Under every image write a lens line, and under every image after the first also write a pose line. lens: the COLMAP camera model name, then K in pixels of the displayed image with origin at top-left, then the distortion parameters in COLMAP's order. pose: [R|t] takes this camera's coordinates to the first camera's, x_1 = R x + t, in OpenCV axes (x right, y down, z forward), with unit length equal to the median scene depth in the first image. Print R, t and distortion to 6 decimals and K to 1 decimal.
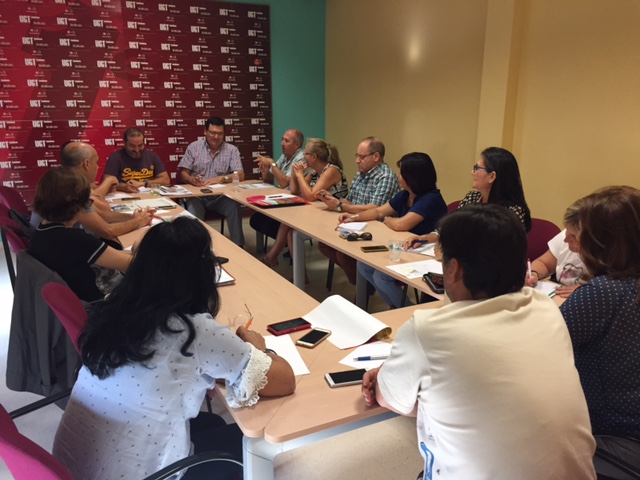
lens RADIAL K [[546.0, 0, 320.0], [0, 546.0, 240.0], [0, 0, 1]] dist [0.081648, -0.112839]
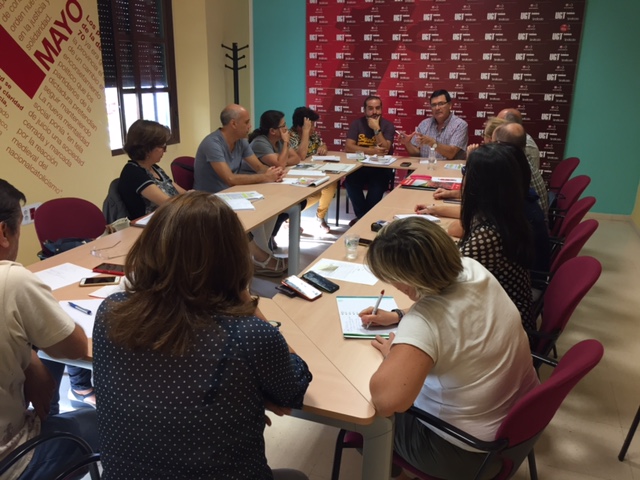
lens RADIAL K [[546.0, 0, 320.0], [0, 546.0, 240.0], [0, 0, 1]] dist [0.081648, -0.112839]
pose [[0.689852, 0.226588, -0.687577, 0.350138], [-0.196446, 0.972711, 0.123457, -0.042743], [0.696788, 0.049904, 0.715539, 0.168625]]
